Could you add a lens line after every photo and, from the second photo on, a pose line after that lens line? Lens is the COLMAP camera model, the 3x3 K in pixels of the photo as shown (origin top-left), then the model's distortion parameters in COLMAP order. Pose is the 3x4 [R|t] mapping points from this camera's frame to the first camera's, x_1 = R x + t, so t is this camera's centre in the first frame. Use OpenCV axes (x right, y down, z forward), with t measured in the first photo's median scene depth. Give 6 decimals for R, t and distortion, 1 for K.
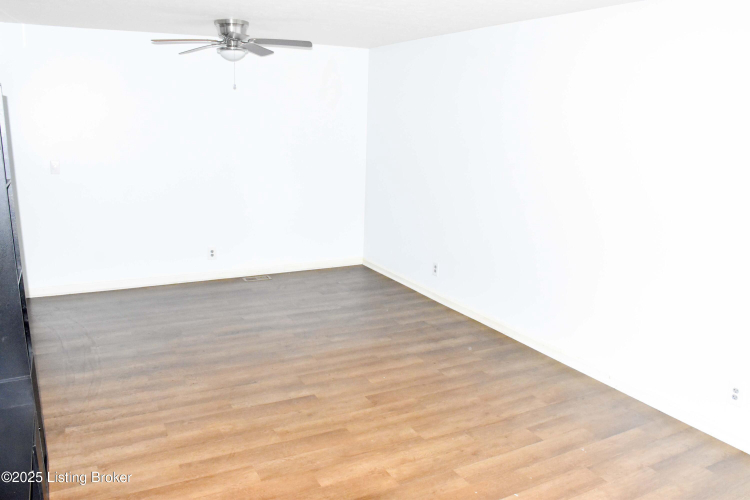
lens RADIAL K [[586.2, 0, 371.5], [0, 586.2, 258.3], [0, 0, 1]] dist [-0.150564, 0.102414]
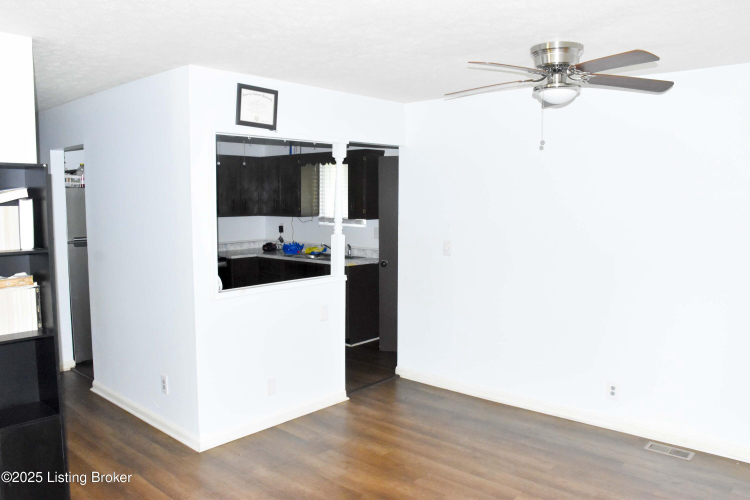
lens RADIAL K [[586.2, 0, 371.5], [0, 586.2, 258.3], [0, 0, 1]] dist [-0.150564, 0.102414]
pose [[0.349329, 0.070314, -0.934358, 0.396223], [-0.209216, 0.977858, -0.004632, -0.163297], [0.913345, 0.197101, 0.356305, 0.784418]]
